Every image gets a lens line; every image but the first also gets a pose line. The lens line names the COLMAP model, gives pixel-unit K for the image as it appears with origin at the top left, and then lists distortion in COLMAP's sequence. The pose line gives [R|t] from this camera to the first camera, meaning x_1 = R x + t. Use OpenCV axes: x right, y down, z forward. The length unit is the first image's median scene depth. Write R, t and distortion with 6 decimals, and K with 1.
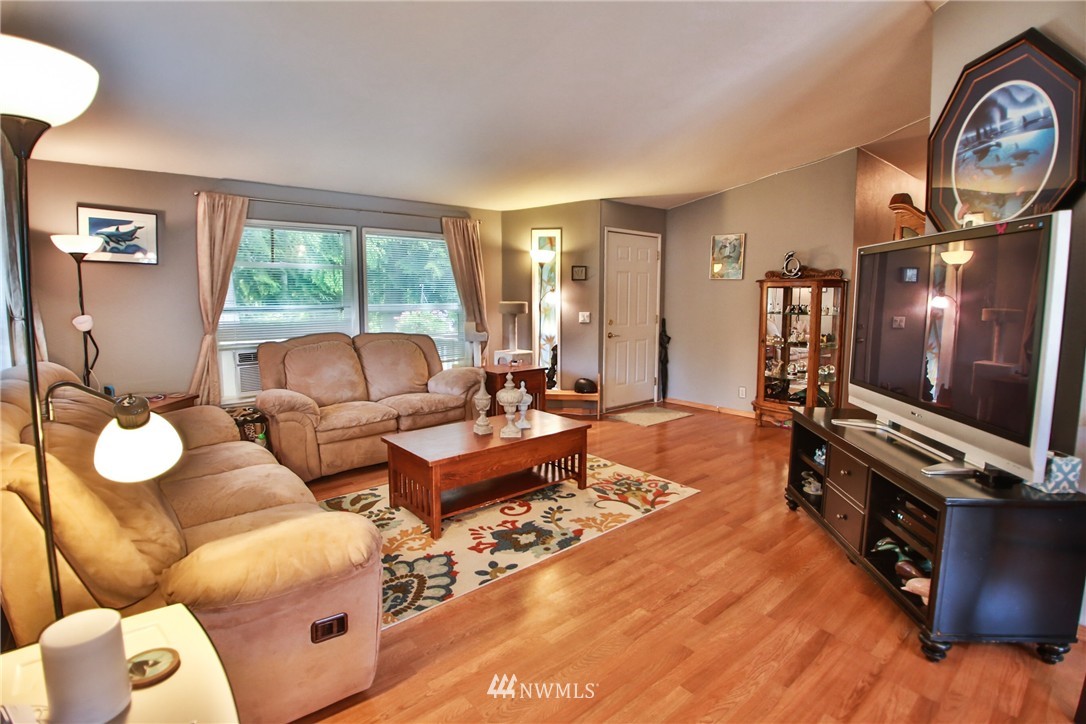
lens RADIAL K [[529.6, 0, 545.3], [0, 529.6, 347.0], [0, 0, 1]] dist [-0.044152, -0.000470]
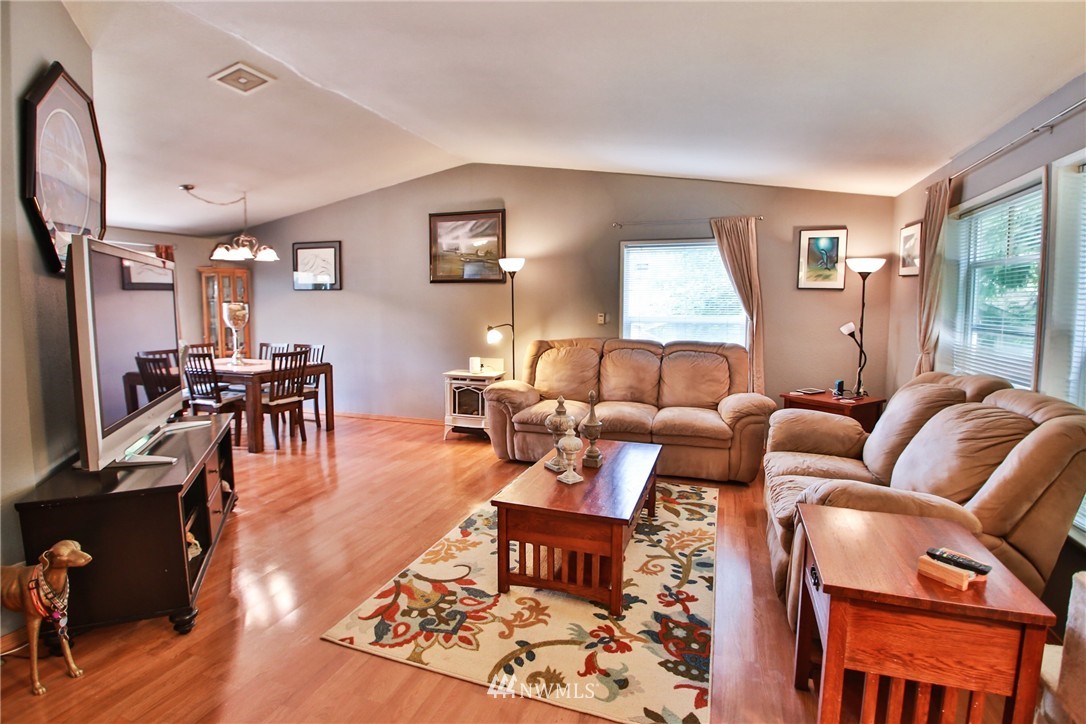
lens RADIAL K [[533.5, 0, 543.0], [0, 533.5, 362.0], [0, 0, 1]] dist [-0.002965, -0.000247]
pose [[-0.873546, 0.052367, -0.483916, 0.367590], [-0.050173, 0.979212, 0.196536, -0.173294], [0.484148, 0.195962, -0.852760, 1.656343]]
